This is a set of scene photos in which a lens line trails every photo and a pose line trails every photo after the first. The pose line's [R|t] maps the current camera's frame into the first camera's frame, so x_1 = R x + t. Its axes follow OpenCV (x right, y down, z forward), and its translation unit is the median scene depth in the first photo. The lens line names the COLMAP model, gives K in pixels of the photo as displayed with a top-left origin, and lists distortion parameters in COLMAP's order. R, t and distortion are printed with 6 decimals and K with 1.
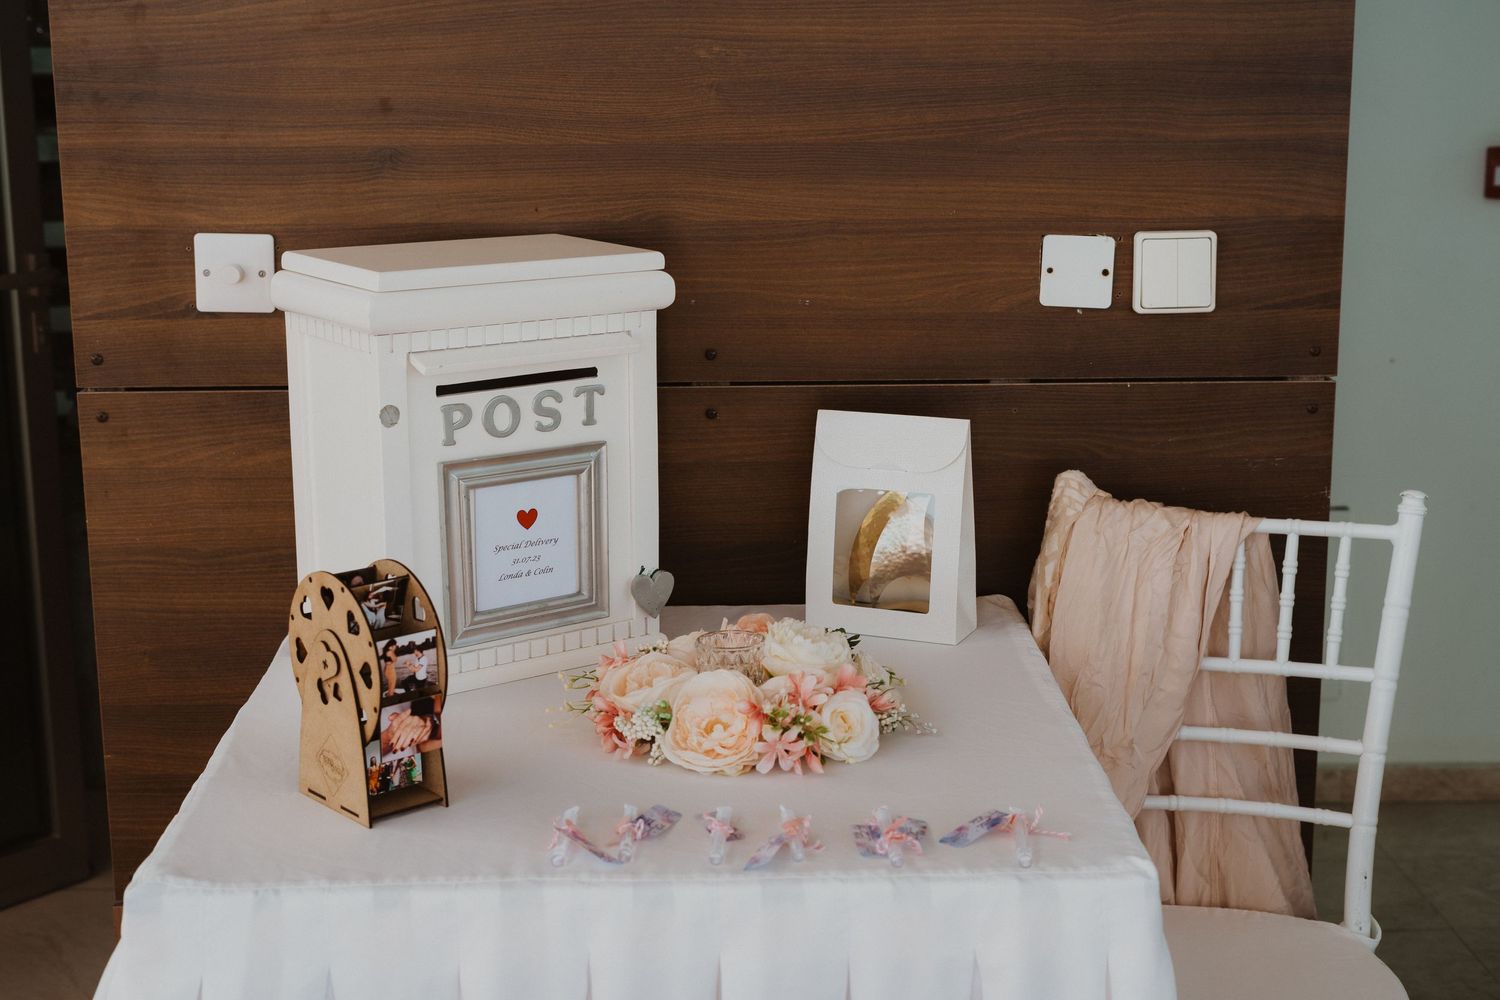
lens RADIAL K [[2211.3, 0, 750.0], [0, 2211.3, 500.0], [0, 0, 1]] dist [-0.004524, -0.047646]
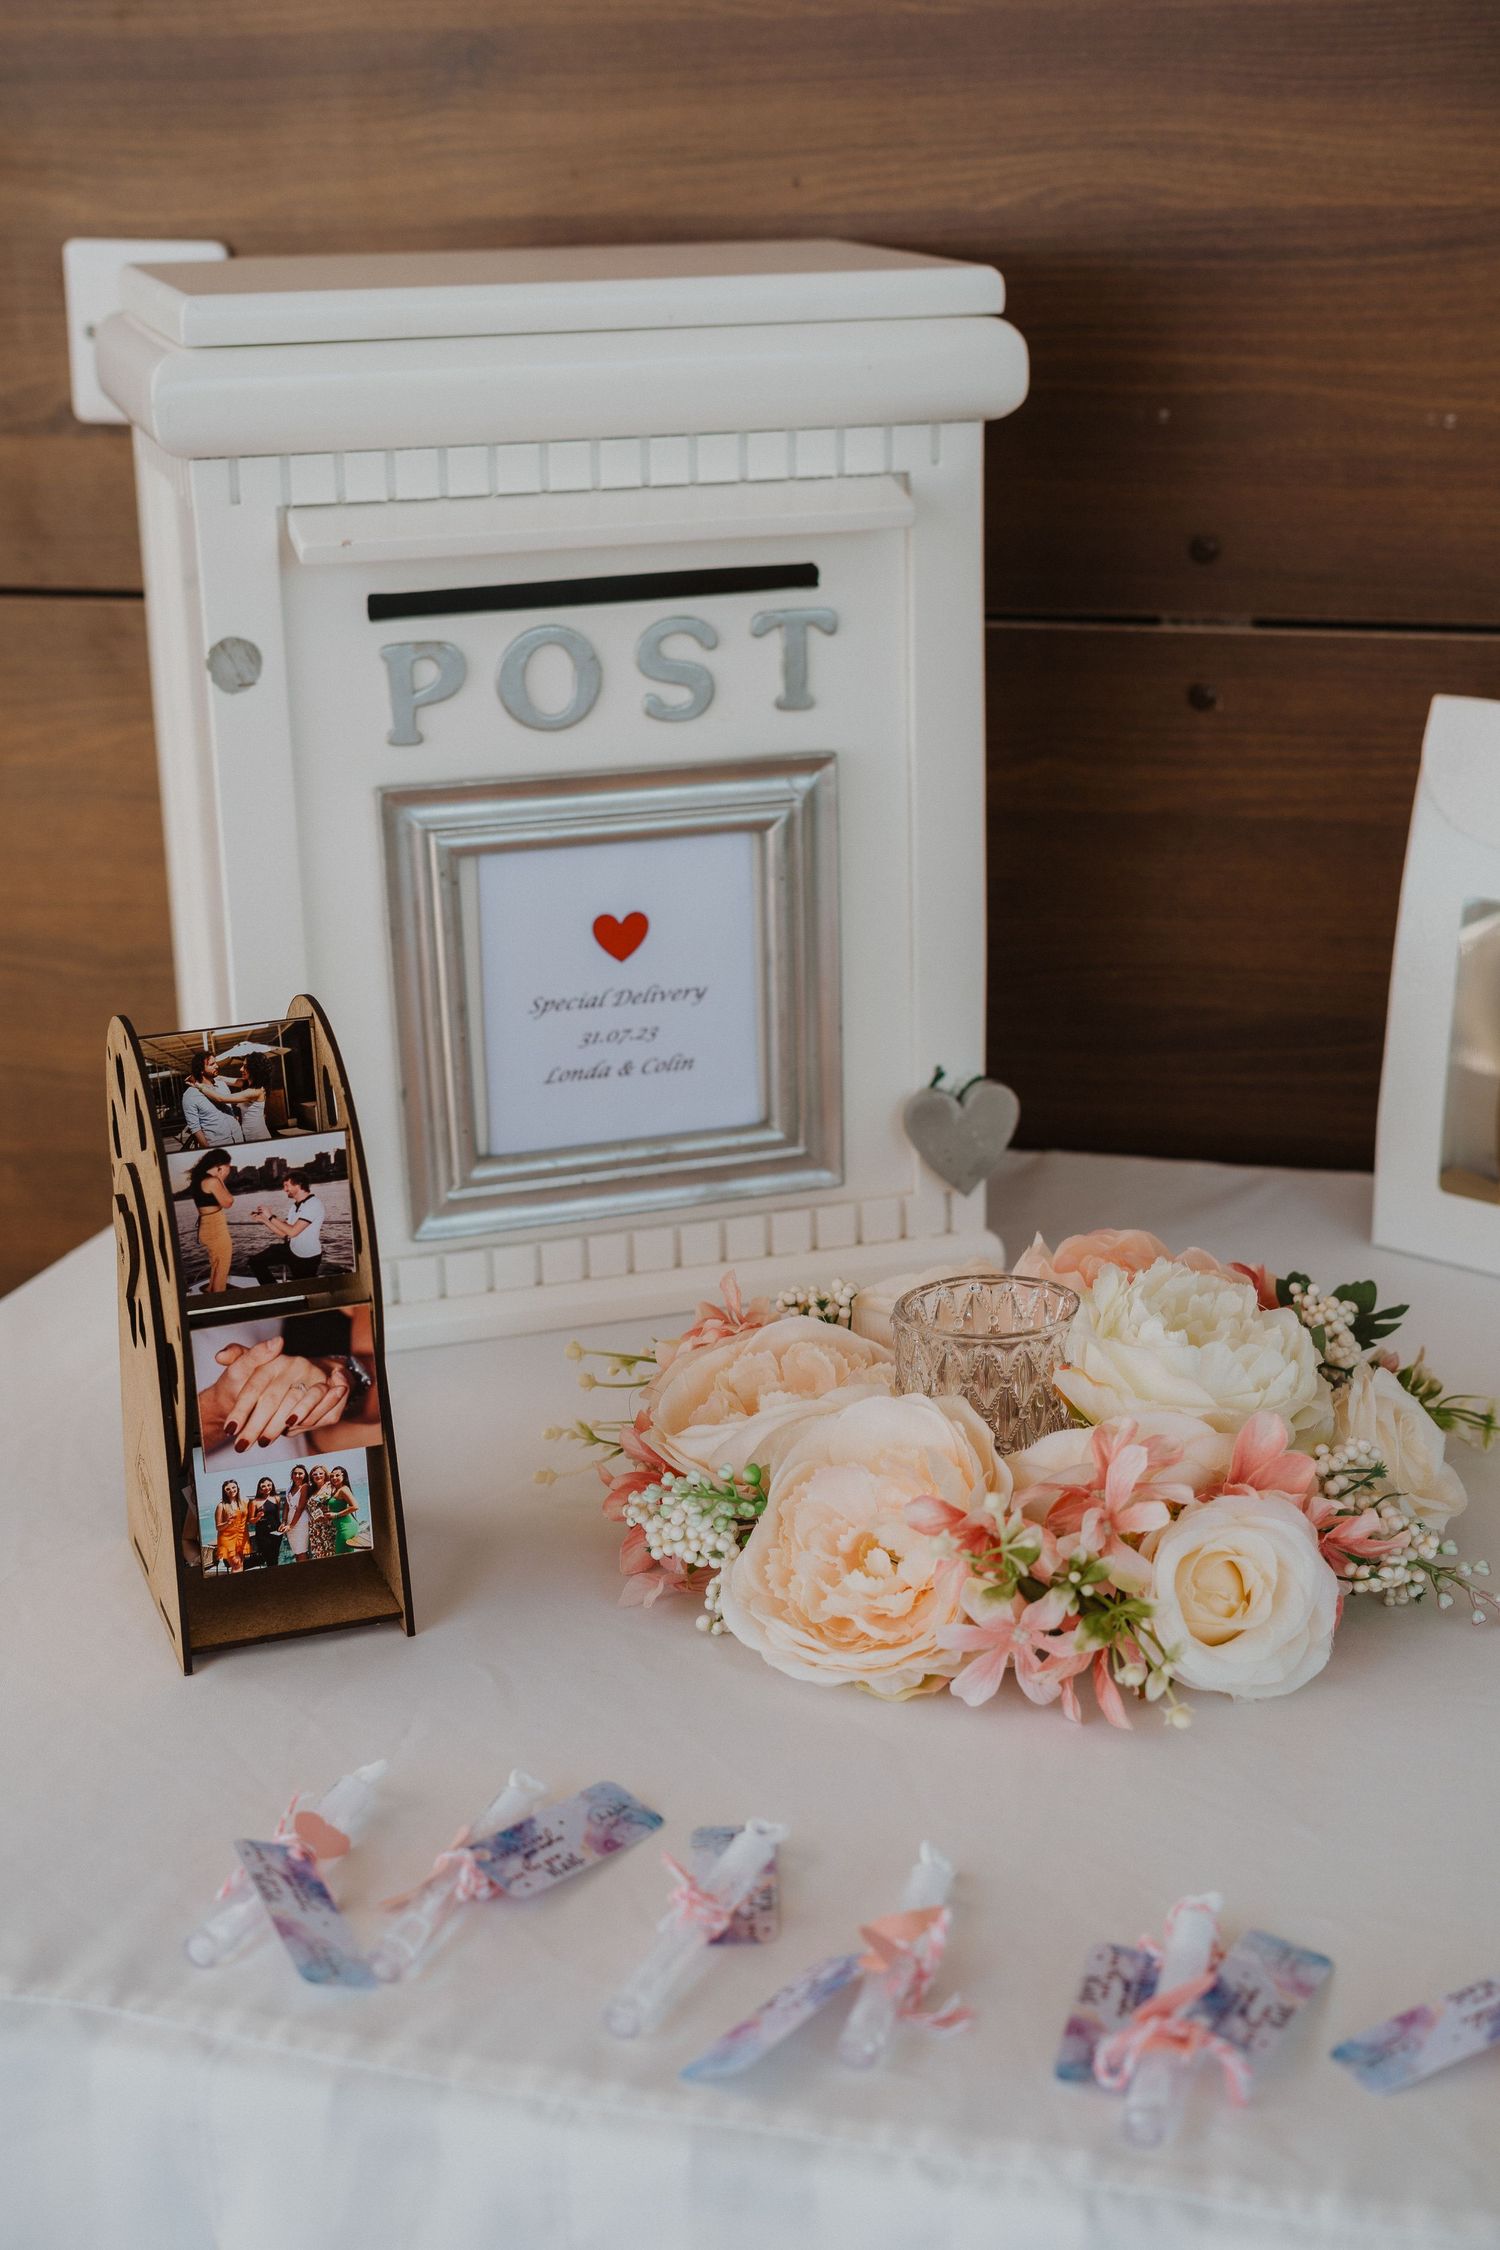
lens RADIAL K [[3412.8, 0, 750.0], [0, 3412.8, 1125.0], [0, 0, 1]] dist [0.007051, -0.025626]
pose [[0.943791, 0.081485, -0.320342, 0.125557], [-0.052941, 0.993891, 0.096841, -0.019032], [0.326276, -0.074439, 0.942339, 0.419701]]
